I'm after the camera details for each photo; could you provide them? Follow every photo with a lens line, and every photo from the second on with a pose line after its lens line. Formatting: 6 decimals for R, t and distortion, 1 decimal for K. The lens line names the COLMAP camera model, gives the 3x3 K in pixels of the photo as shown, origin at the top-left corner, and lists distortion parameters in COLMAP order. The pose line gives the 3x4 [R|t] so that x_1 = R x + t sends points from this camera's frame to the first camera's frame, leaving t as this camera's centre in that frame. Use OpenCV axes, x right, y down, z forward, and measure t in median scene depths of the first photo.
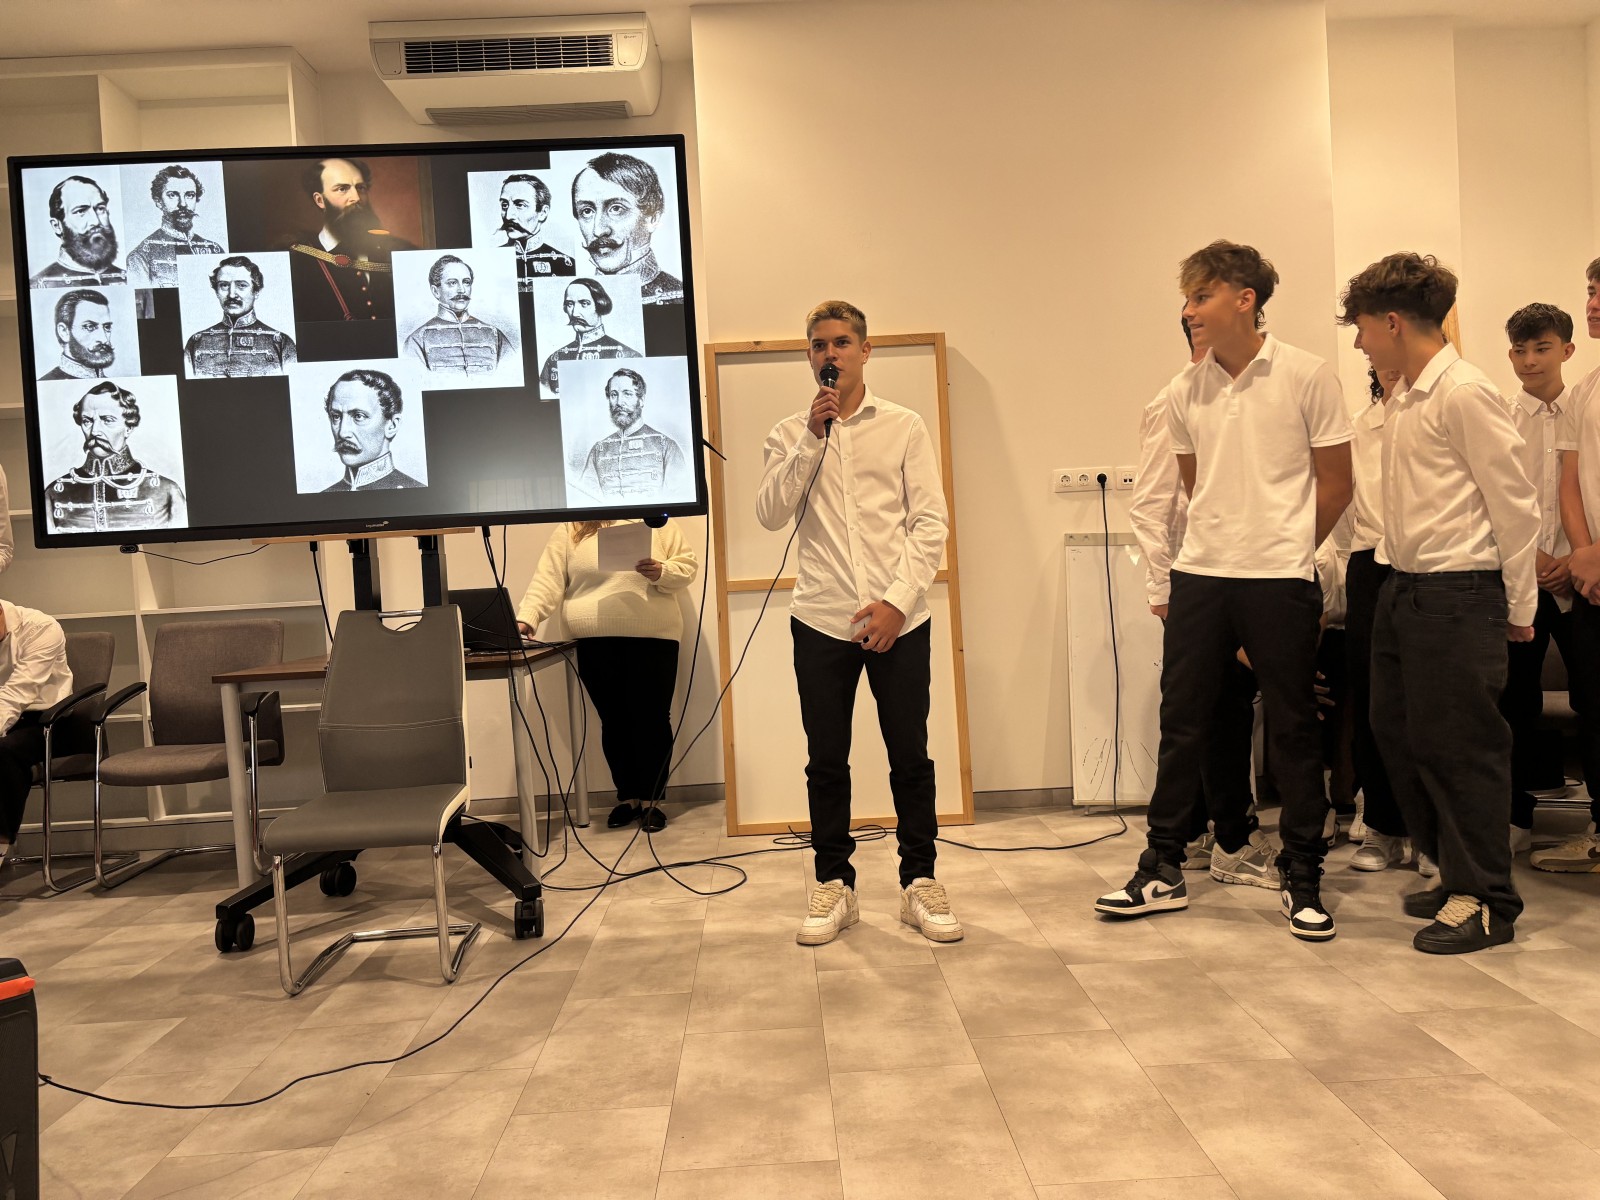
lens RADIAL K [[1221.1, 0, 800.0], [0, 1221.1, 600.0], [0, 0, 1]] dist [0.042744, -0.048248]
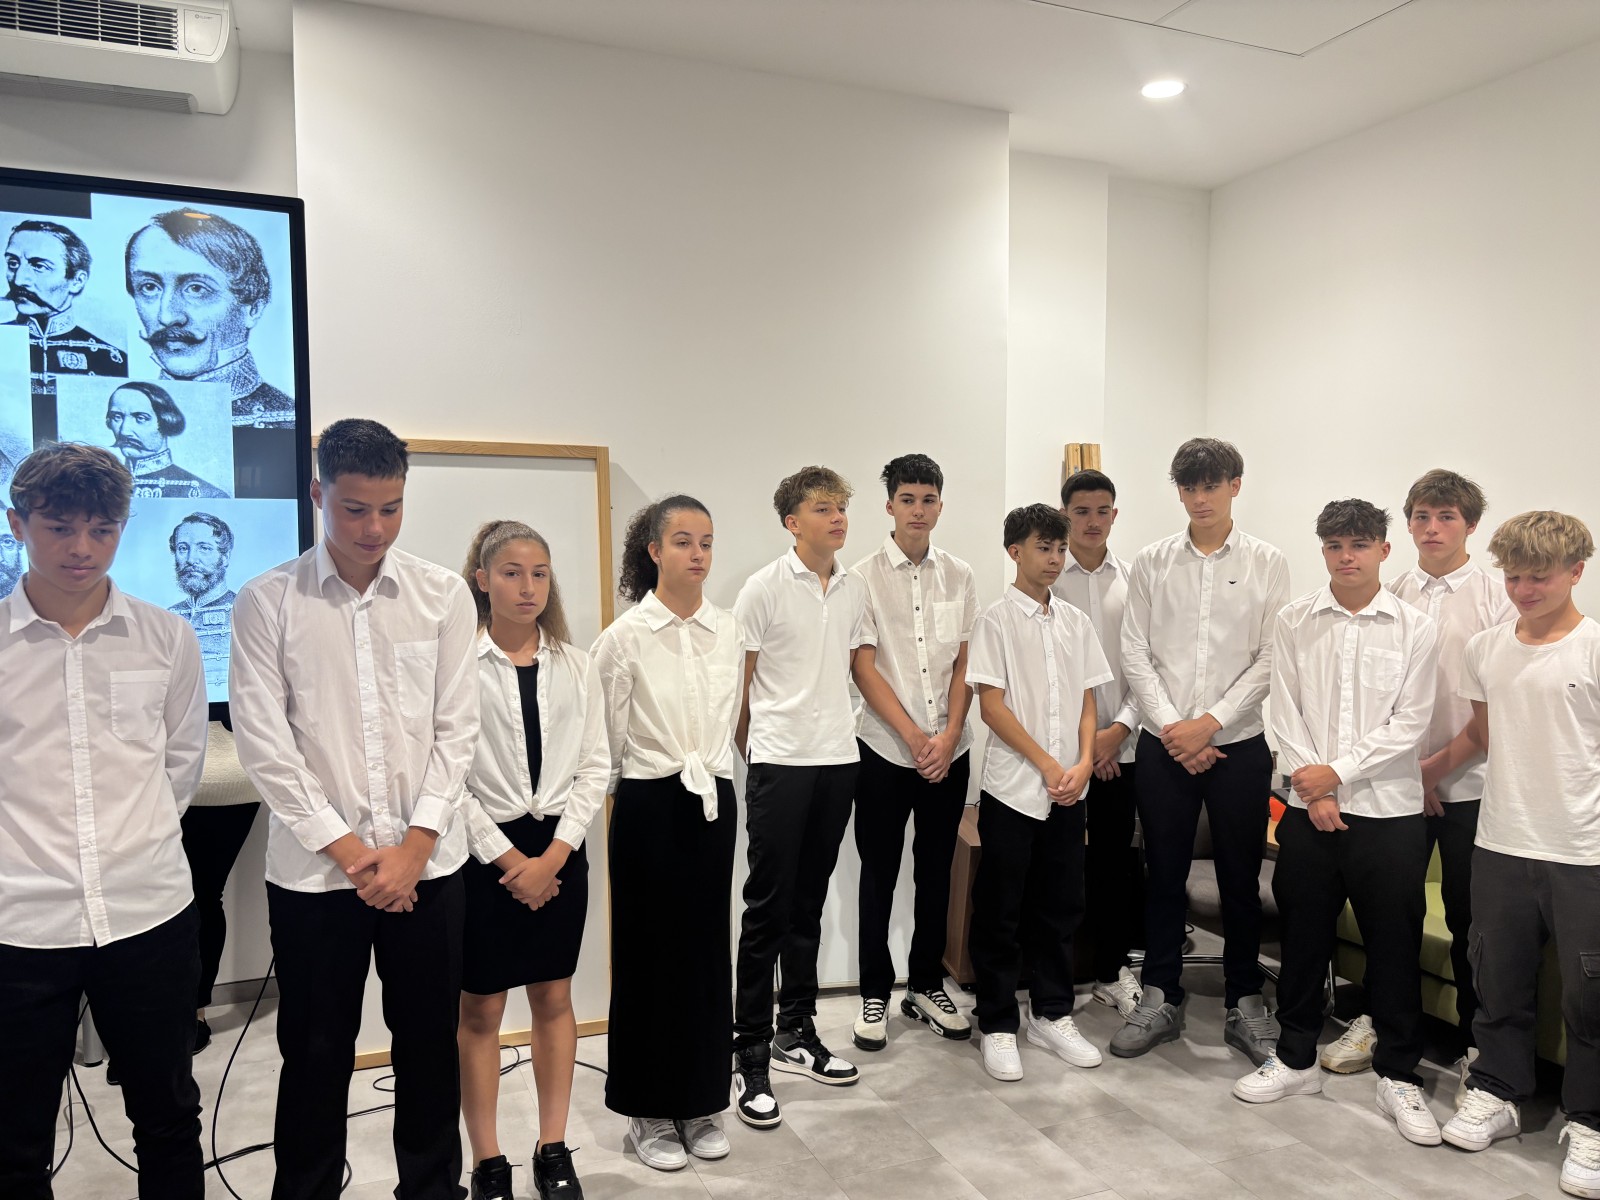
lens RADIAL K [[1210.0, 0, 800.0], [0, 1210.0, 600.0], [0, 0, 1]] dist [0.069056, -0.081009]
pose [[0.929847, 0.032903, 0.366471, -0.098852], [-0.040195, 0.999116, 0.012282, -0.202167], [-0.365743, -0.026151, 0.930348, 0.260423]]
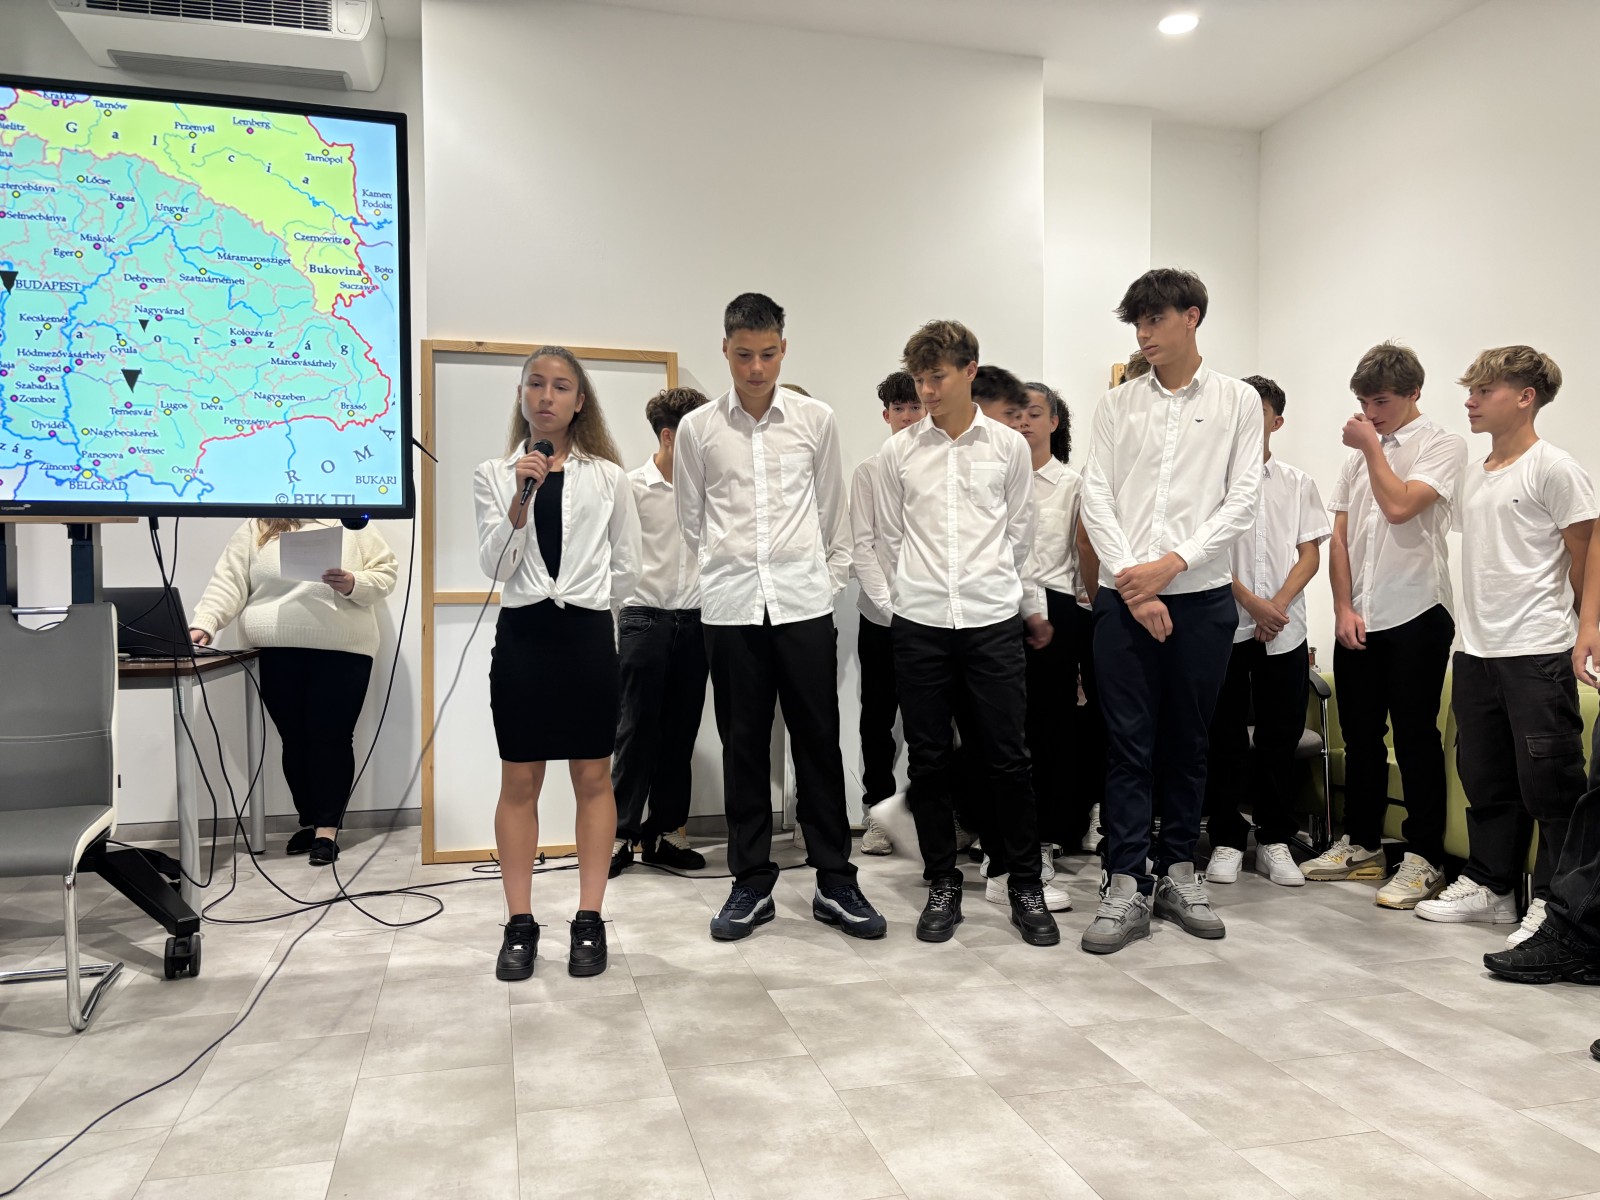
lens RADIAL K [[1222.8, 0, 810.6], [0, 1222.8, 615.8], [0, 0, 1]] dist [0.002110, 0.037890]
pose [[0.971801, 0.044280, 0.231608, 0.006846], [-0.042377, 0.999015, -0.013189, 0.004021], [-0.231964, 0.003003, 0.972720, 0.022140]]
